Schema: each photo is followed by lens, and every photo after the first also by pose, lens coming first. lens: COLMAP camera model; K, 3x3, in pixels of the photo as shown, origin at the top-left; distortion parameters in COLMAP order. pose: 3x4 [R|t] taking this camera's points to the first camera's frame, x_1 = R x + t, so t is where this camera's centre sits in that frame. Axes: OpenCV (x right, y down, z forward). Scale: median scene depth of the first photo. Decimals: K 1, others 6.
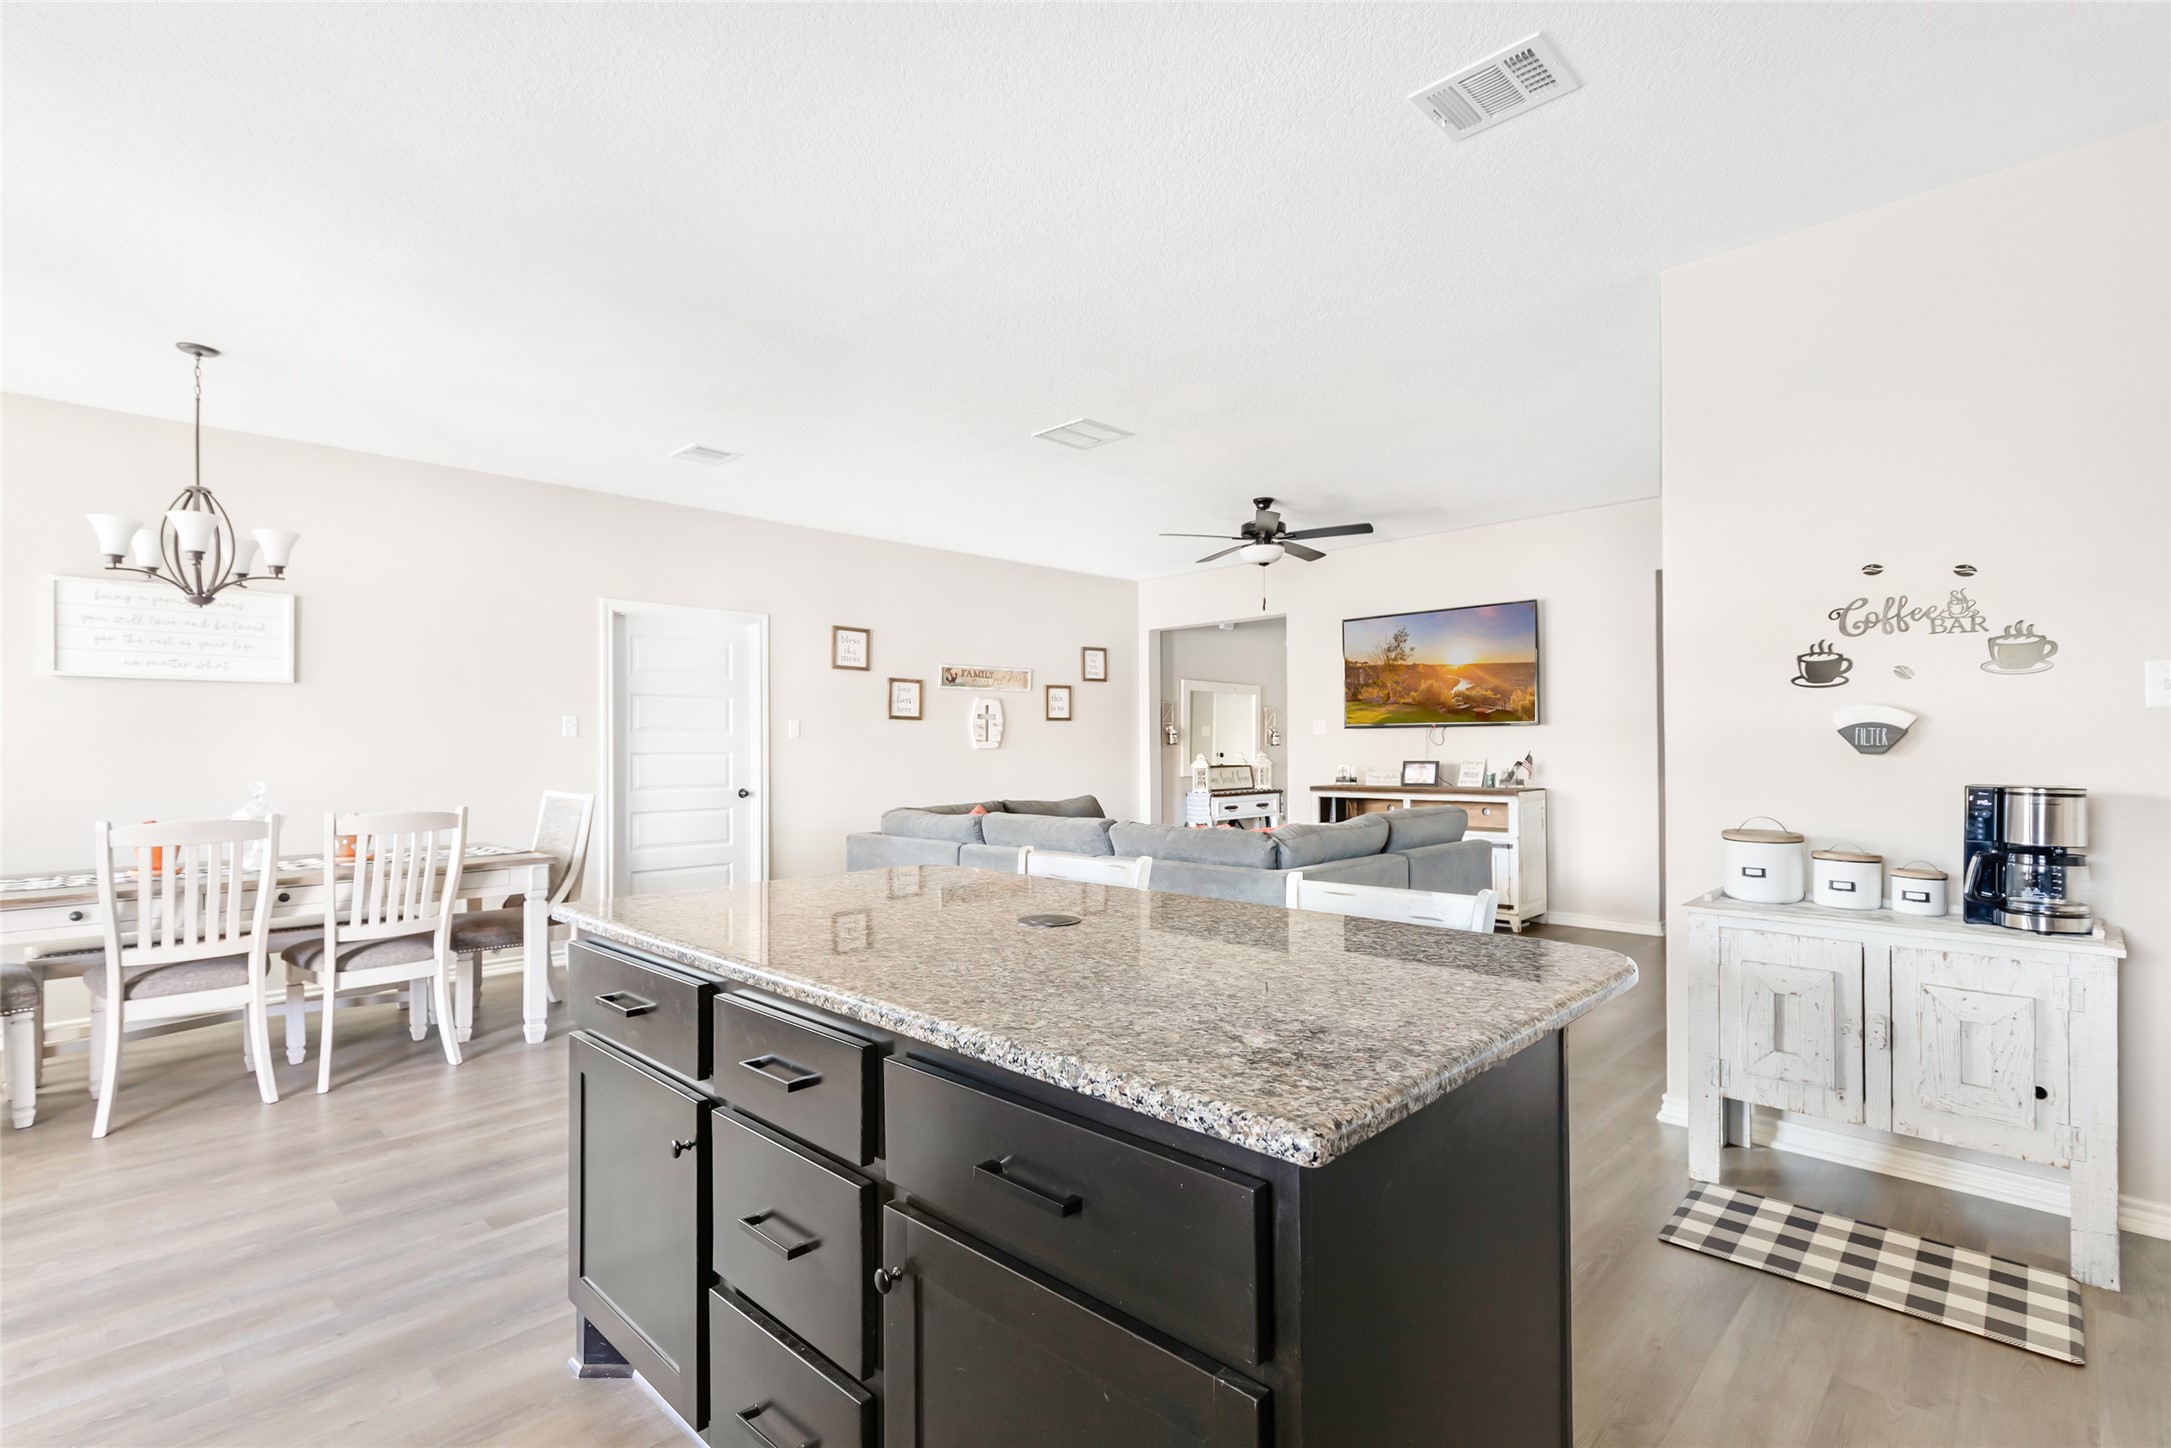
lens RADIAL K [[1023.0, 0, 1088.6], [0, 1023.0, 740.6], [0, 0, 1]] dist [0.026723, 0.000119]
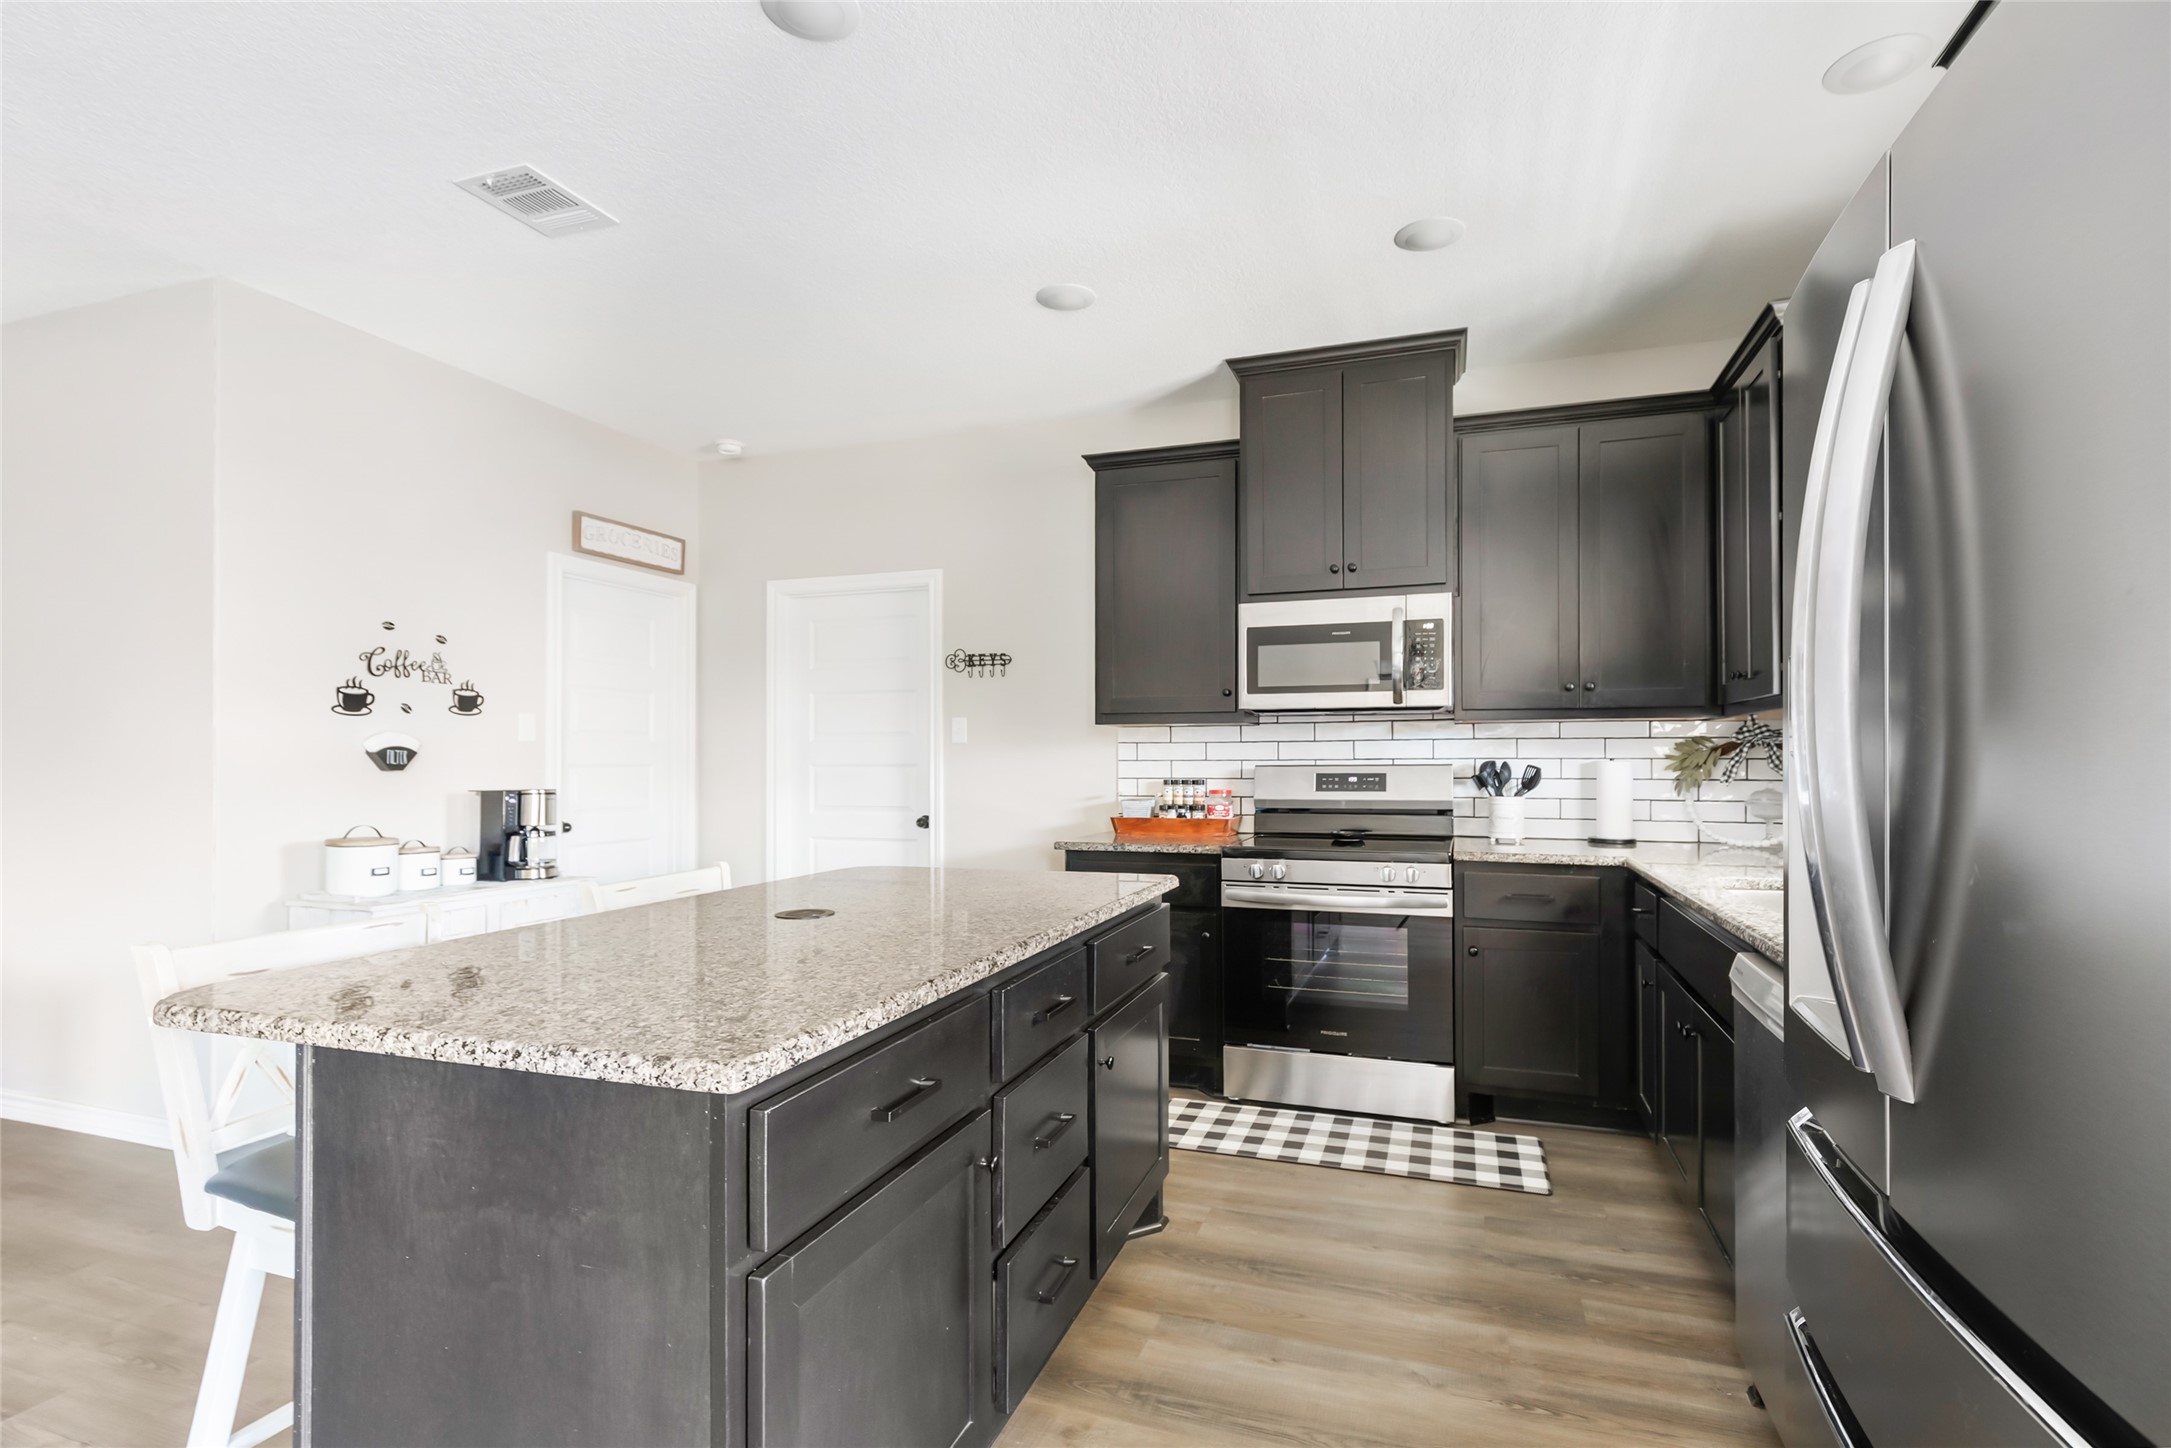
lens RADIAL K [[1023.0, 0, 1088.6], [0, 1023.0, 740.6], [0, 0, 1]] dist [0.026723, 0.000119]
pose [[-0.425212, 0.018855, 0.904897, -0.770019], [-0.001122, 0.999771, -0.021359, 0.001887], [-0.905093, -0.010097, -0.425094, 0.778726]]
